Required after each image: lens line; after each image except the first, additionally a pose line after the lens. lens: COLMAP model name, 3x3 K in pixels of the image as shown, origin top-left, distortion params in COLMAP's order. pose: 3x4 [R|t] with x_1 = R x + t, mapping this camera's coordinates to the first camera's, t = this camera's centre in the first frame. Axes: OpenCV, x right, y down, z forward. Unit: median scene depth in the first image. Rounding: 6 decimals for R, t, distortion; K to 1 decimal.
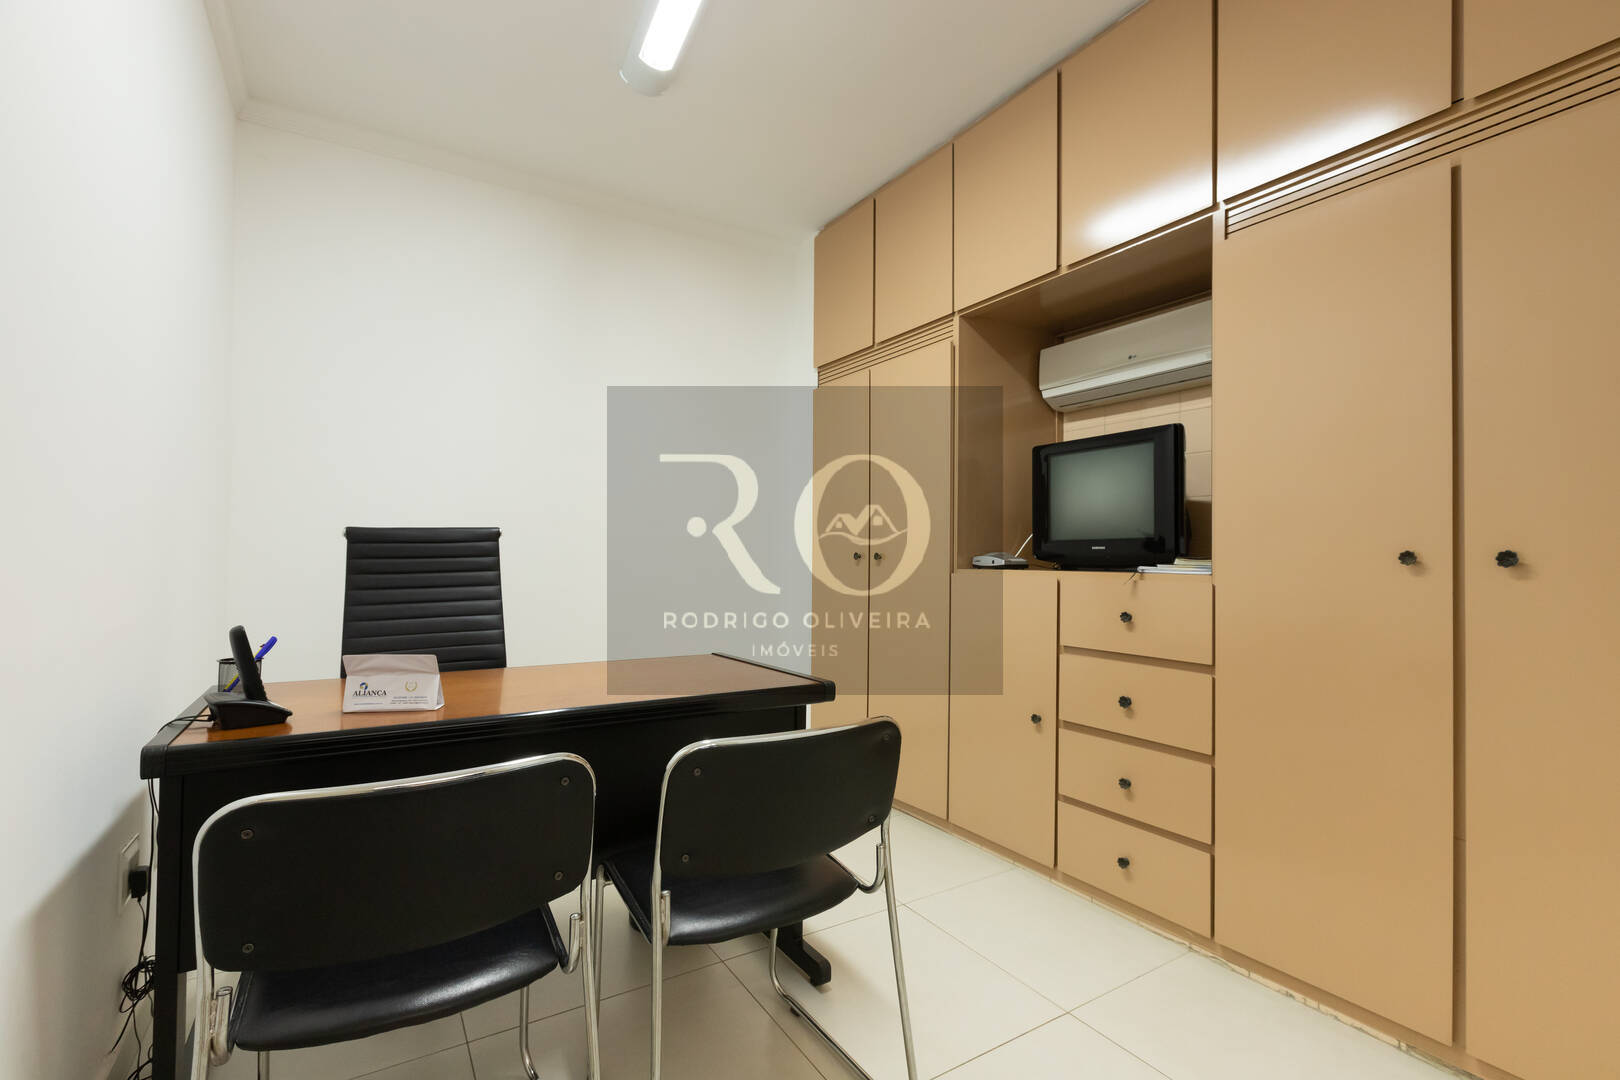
lens RADIAL K [[744.0, 0, 819.3], [0, 744.0, 537.3], [0, 0, 1]] dist [0.008075, -0.002465]
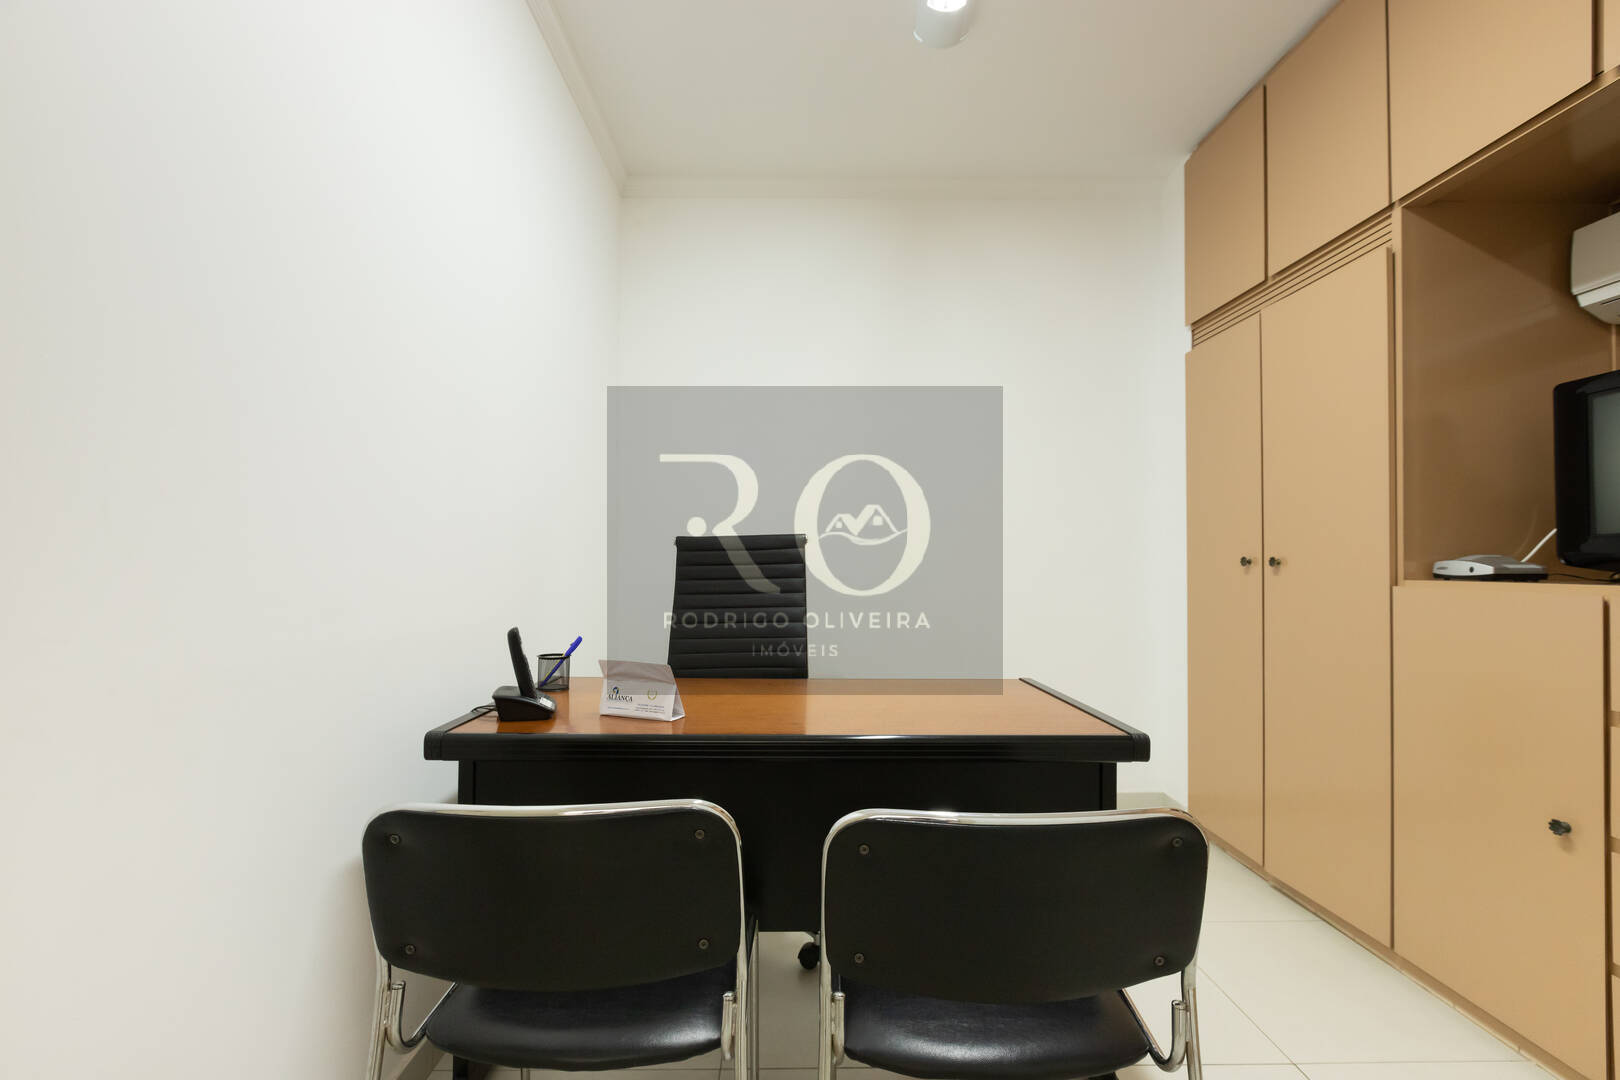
lens RADIAL K [[744.0, 0, 797.8], [0, 744.0, 543.6], [0, 0, 1]] dist [0.008075, -0.002465]
pose [[0.850950, -0.016937, -0.524974, 0.087371], [0.017429, 0.999840, -0.004008, 0.003066], [0.524958, -0.005739, 0.851109, 0.156271]]
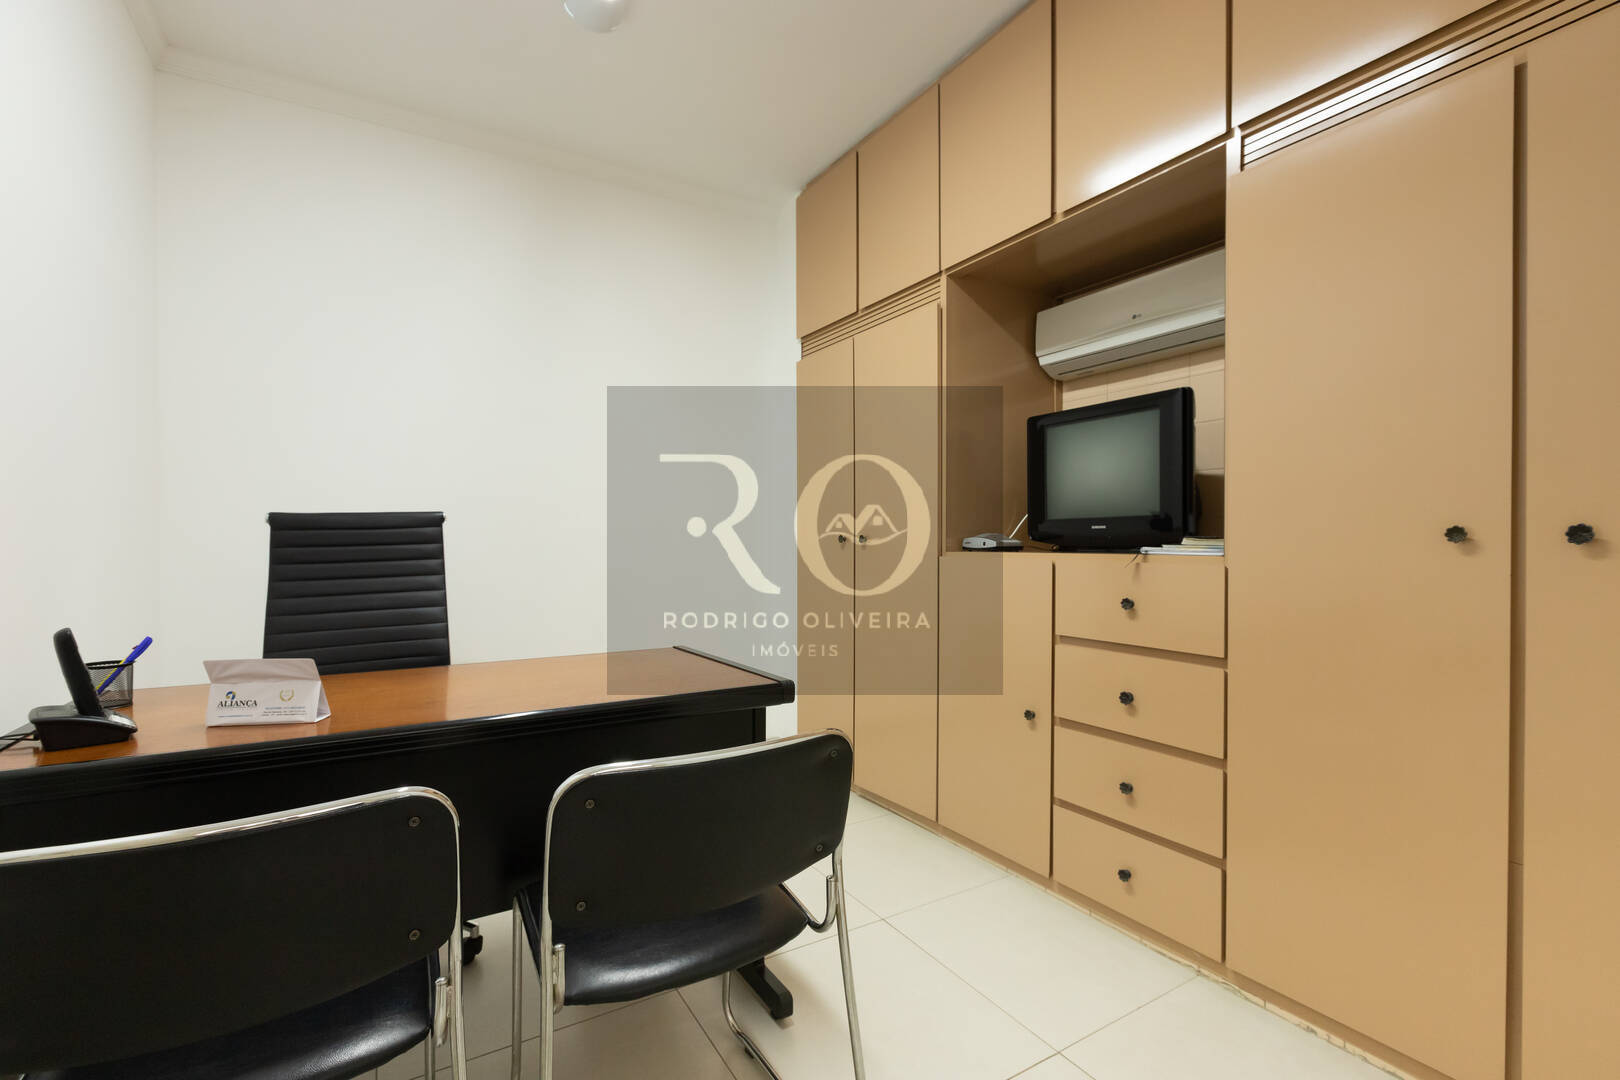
lens RADIAL K [[744.0, 0, 818.5], [0, 744.0, 539.3], [0, 0, 1]] dist [0.008075, -0.002465]
pose [[0.999839, -0.010245, -0.014756, 0.049472], [0.010611, 0.999634, 0.024878, 0.002877], [0.014495, -0.025030, 0.999582, 0.092044]]
